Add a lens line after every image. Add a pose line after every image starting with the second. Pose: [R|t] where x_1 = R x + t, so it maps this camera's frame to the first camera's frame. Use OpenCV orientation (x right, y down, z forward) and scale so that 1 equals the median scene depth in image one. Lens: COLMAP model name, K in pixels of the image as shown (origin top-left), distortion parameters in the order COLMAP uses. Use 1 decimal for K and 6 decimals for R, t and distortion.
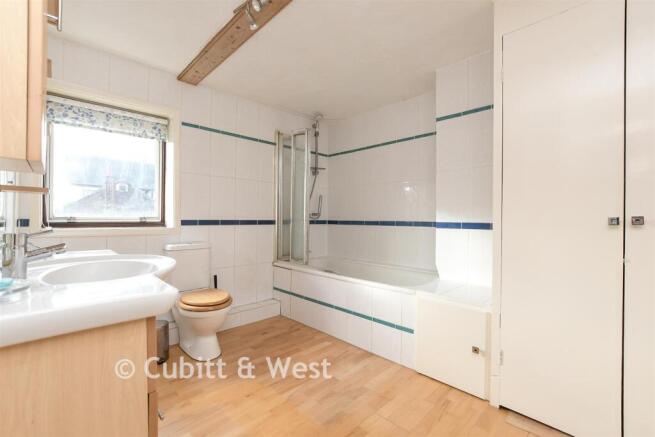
lens RADIAL K [[290.8, 0, 325.5], [0, 290.8, 219.3], [0, 0, 1]] dist [-0.005078, -0.000017]
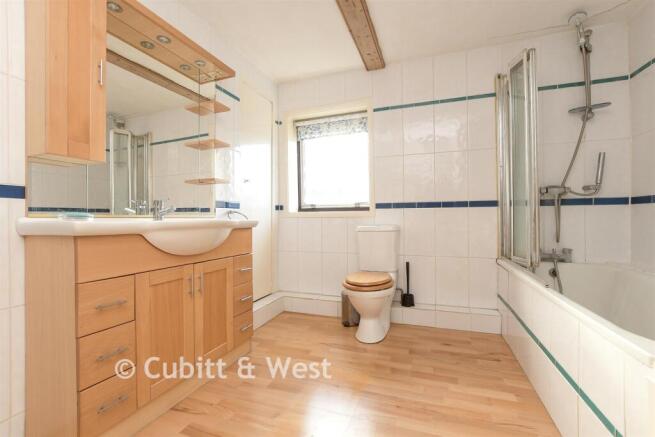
lens RADIAL K [[290.8, 0, 326.6], [0, 290.8, 217.5], [0, 0, 1]] dist [-0.005078, -0.000017]
pose [[0.430777, -0.010869, -0.902393, 0.350386], [0.008869, 0.999930, -0.007810, 0.056941], [0.902415, -0.004639, 0.430843, 0.376858]]
